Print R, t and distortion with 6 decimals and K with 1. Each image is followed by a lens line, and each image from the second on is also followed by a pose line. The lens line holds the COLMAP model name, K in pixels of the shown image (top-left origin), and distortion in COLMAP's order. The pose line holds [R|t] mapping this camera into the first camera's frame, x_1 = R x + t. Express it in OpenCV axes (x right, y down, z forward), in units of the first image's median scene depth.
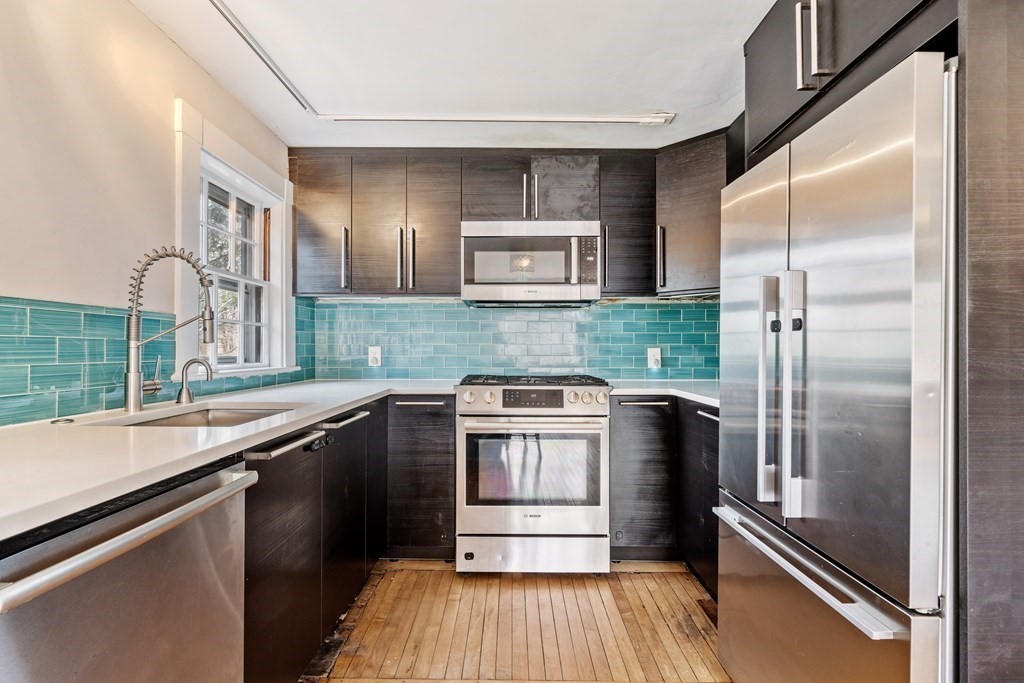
lens RADIAL K [[462.9, 0, 506.9], [0, 462.9, 344.3], [0, 0, 1]] dist [-0.016207, 0.000525]
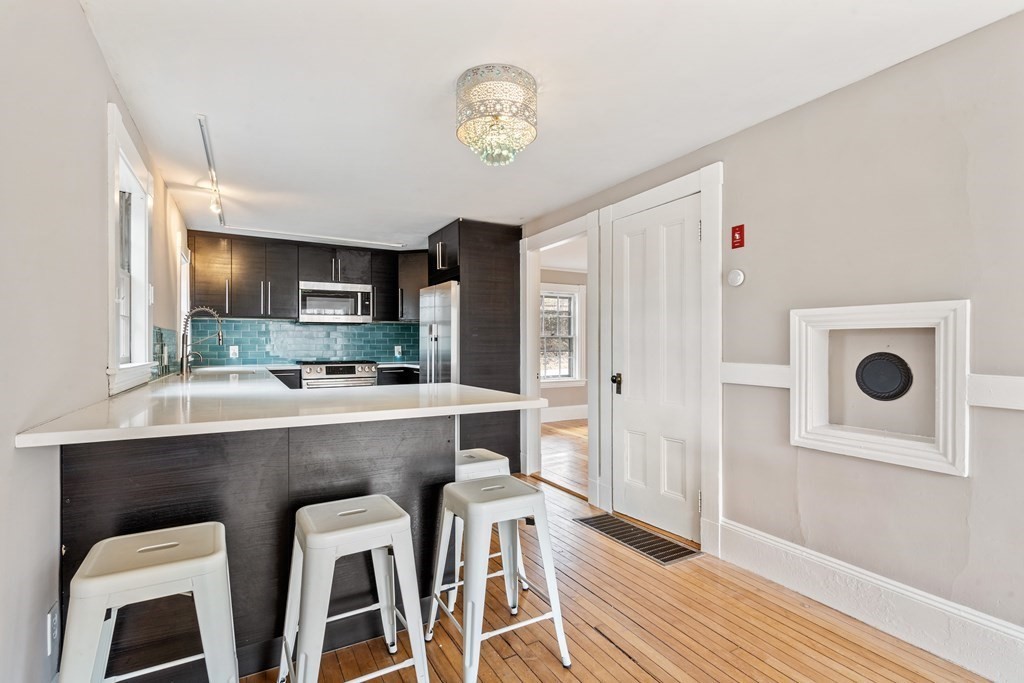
lens RADIAL K [[471.8, 0, 506.1], [0, 471.8, 344.3], [0, 0, 1]] dist [0.000196, 0.000466]
pose [[0.868473, -0.003888, 0.495721, -0.328333], [0.000520, 0.999976, 0.006931, -0.015193], [-0.495736, -0.005761, 0.868454, -1.148840]]
